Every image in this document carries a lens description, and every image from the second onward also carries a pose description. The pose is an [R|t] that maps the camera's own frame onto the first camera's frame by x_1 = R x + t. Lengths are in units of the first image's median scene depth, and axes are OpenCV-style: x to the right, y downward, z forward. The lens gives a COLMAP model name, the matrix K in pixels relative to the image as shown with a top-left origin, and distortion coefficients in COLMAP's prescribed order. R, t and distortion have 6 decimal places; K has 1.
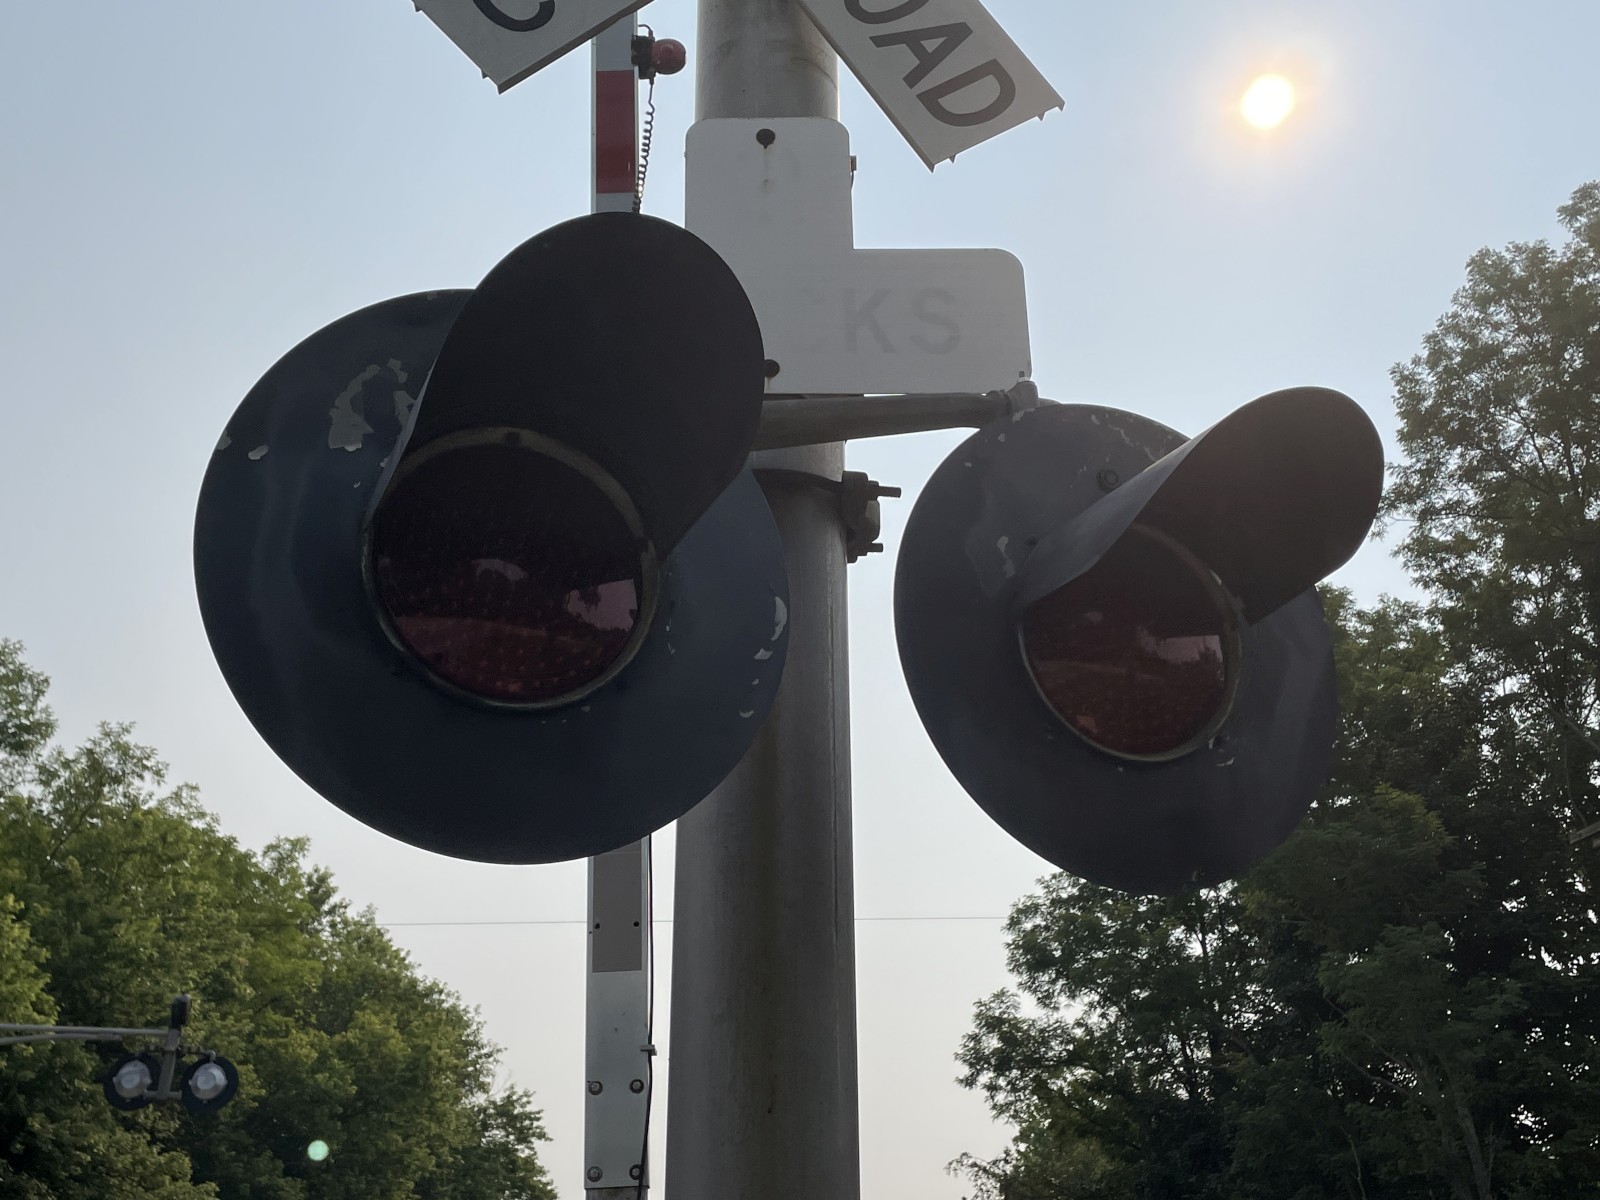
lens RADIAL K [[1732.6, 0, 790.3], [0, 1732.6, 608.8], [0, 0, 1]] dist [0.044615, 0.000000]
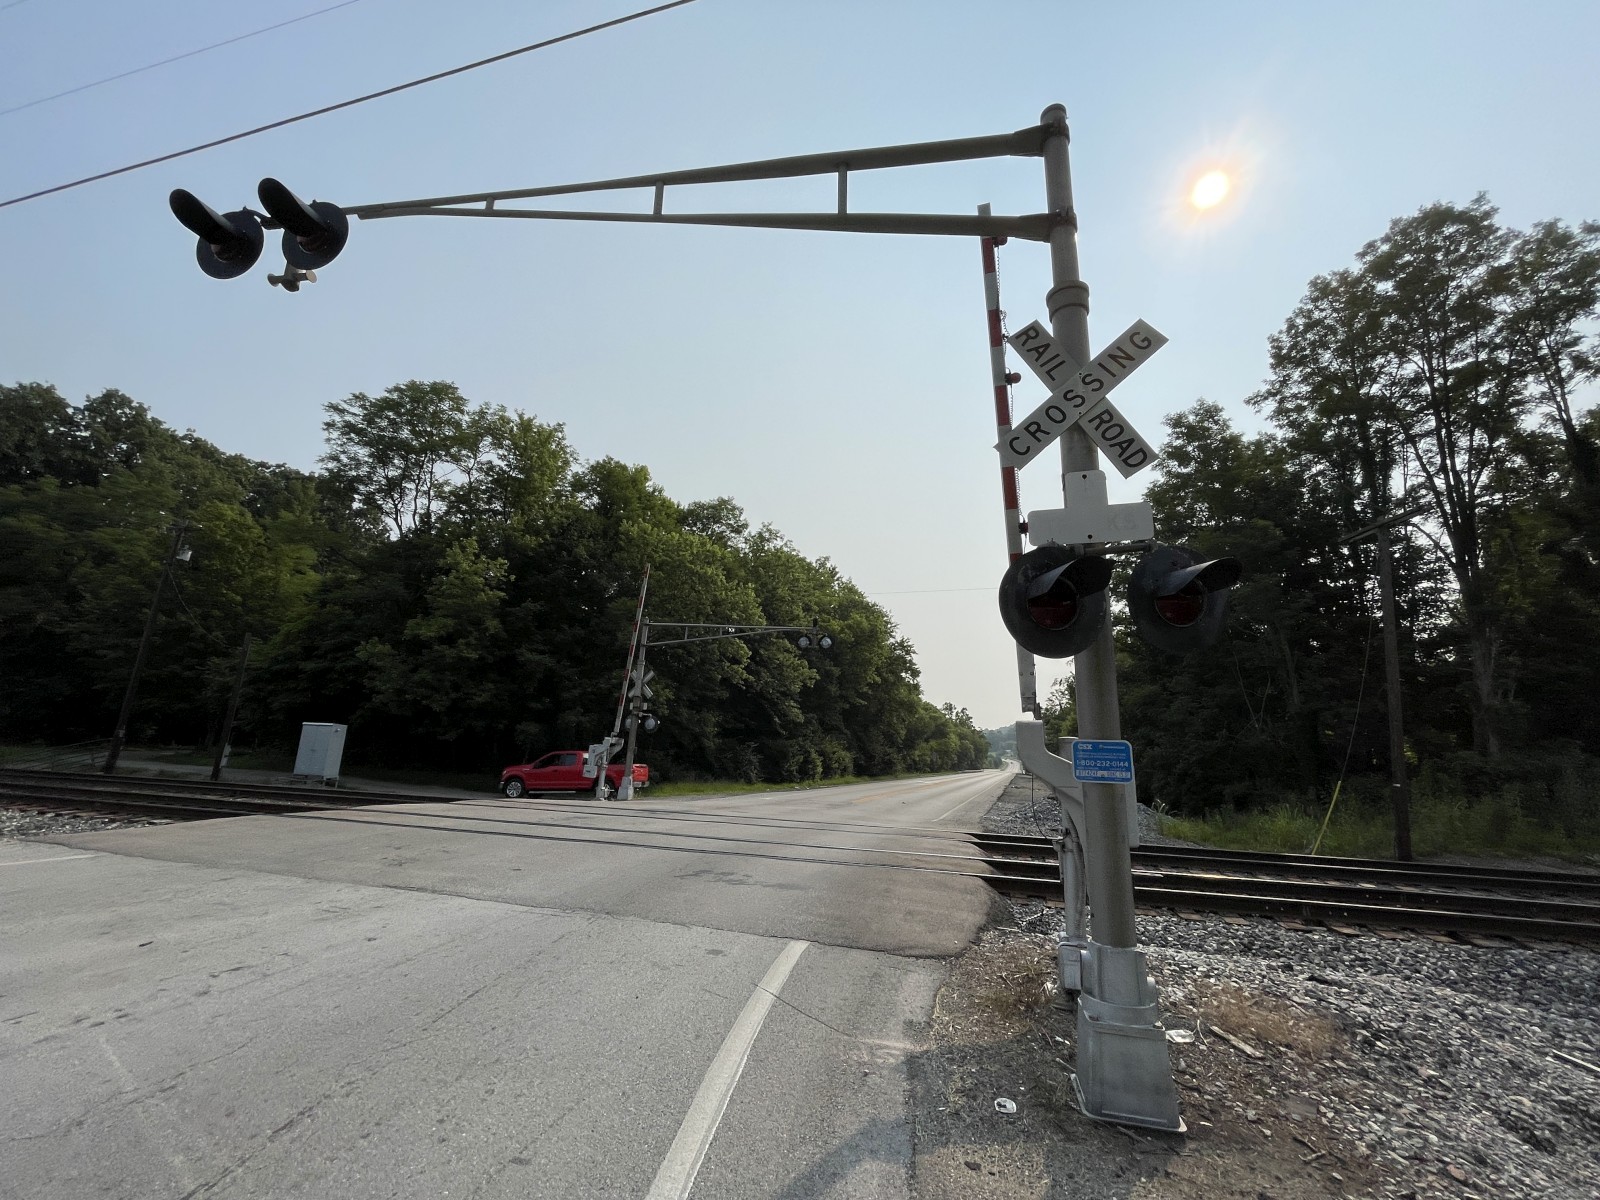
lens RADIAL K [[647.2, 0, 804.5], [0, 647.2, 598.9], [0, 0, 1]] dist [-0.003113, -0.000221]
pose [[0.958493, -0.033011, -0.283200, -0.015589], [0.092995, 0.975152, 0.201073, -0.023837], [0.269525, -0.219063, 0.937746, -0.050449]]
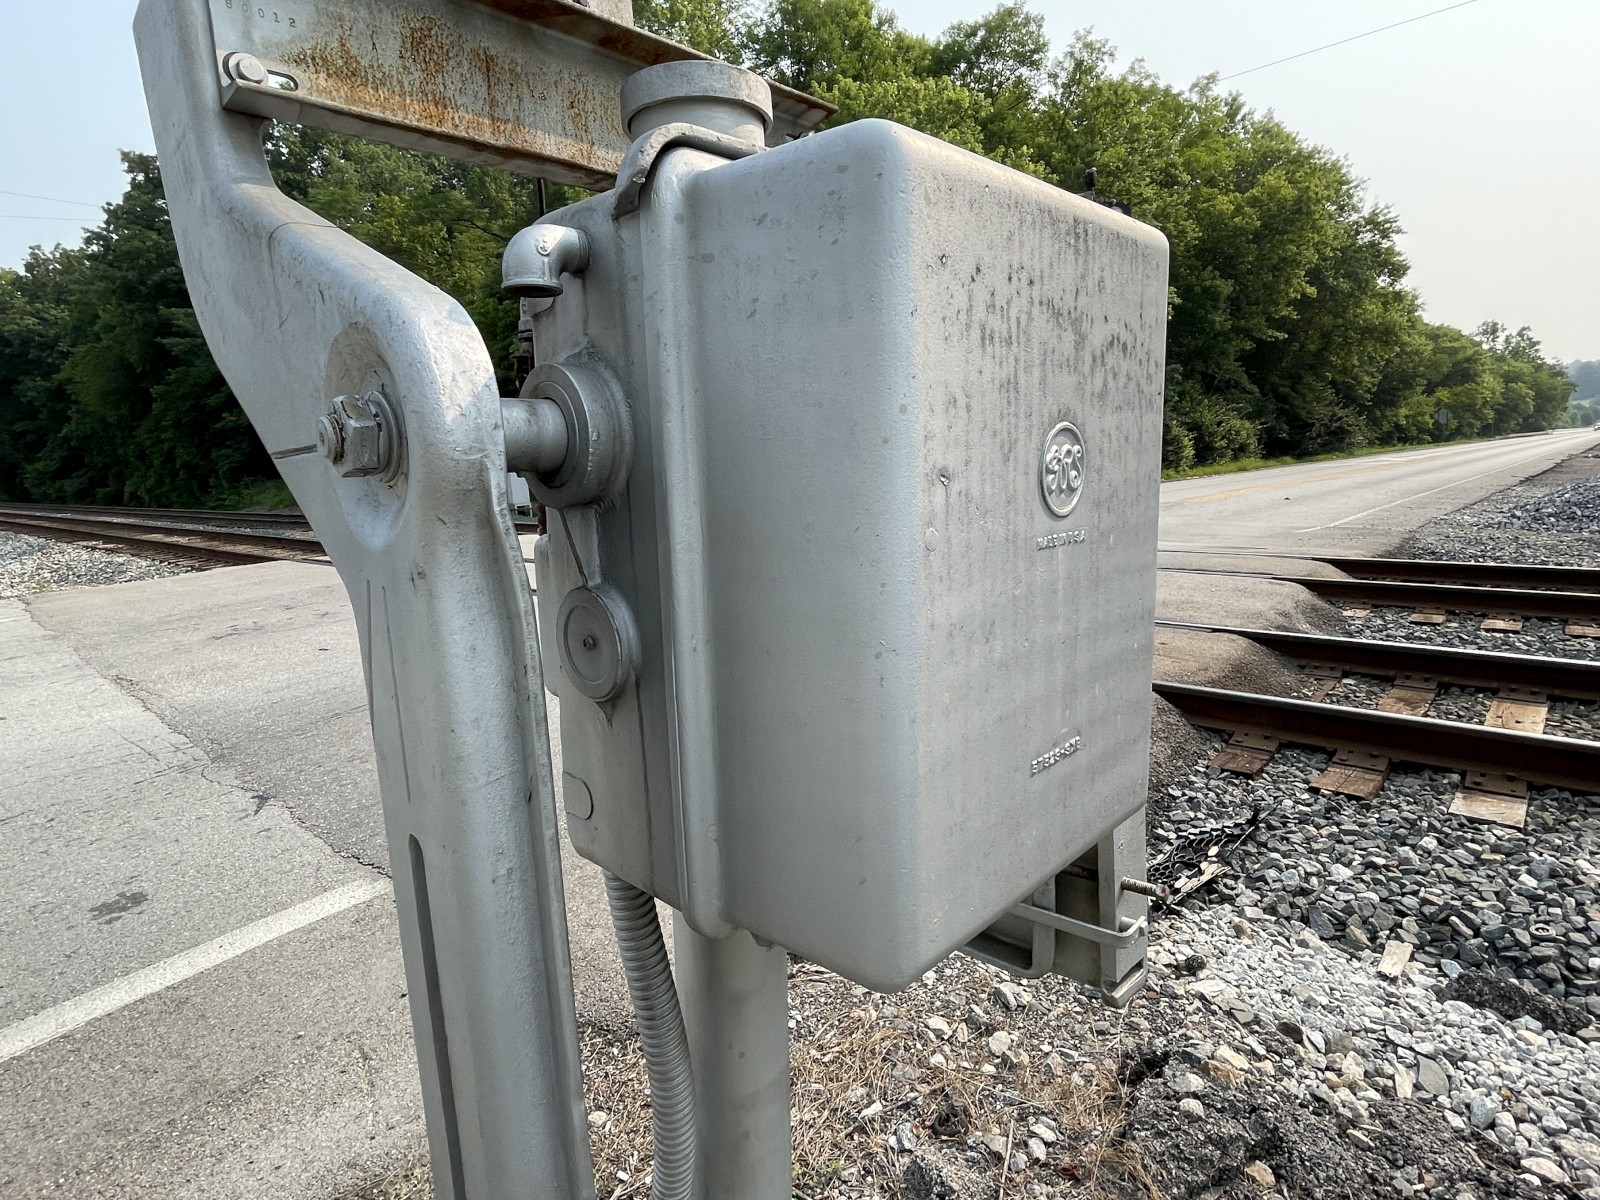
lens RADIAL K [[851.6, 0, 805.0], [0, 851.6, 600.1], [0, 0, 1]] dist [0.000381, -0.002646]
pose [[0.734199, 0.083330, -0.673801, 0.016044], [0.340028, 0.813872, 0.471161, 0.035935], [0.587650, -0.575037, 0.569210, 0.059839]]
